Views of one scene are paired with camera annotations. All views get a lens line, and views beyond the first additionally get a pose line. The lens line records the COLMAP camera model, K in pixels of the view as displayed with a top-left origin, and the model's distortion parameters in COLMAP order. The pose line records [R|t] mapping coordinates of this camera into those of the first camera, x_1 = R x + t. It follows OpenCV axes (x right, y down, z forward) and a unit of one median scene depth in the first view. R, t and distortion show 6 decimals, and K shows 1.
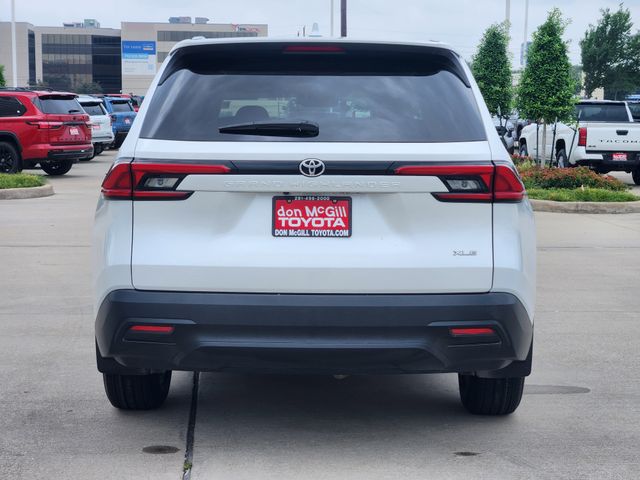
lens RADIAL K [[1340.1, 0, 342.4], [0, 1340.1, 269.7], [0, 0, 1]] dist [-0.782612, 7.652963]
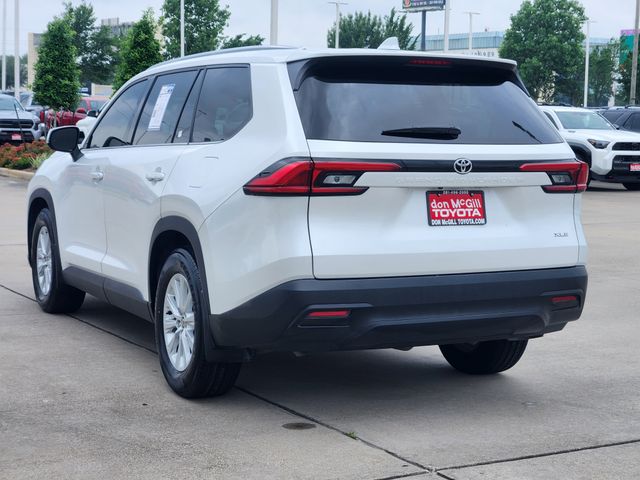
lens RADIAL K [[1340.1, 0, 342.4], [0, 1340.1, 269.7], [0, 0, 1]] dist [-0.782612, 7.652963]
pose [[0.890013, -0.047813, 0.453421, -0.639188], [0.044381, 0.998849, 0.018215, -0.011537], [-0.453770, 0.003912, 0.891110, 0.012860]]
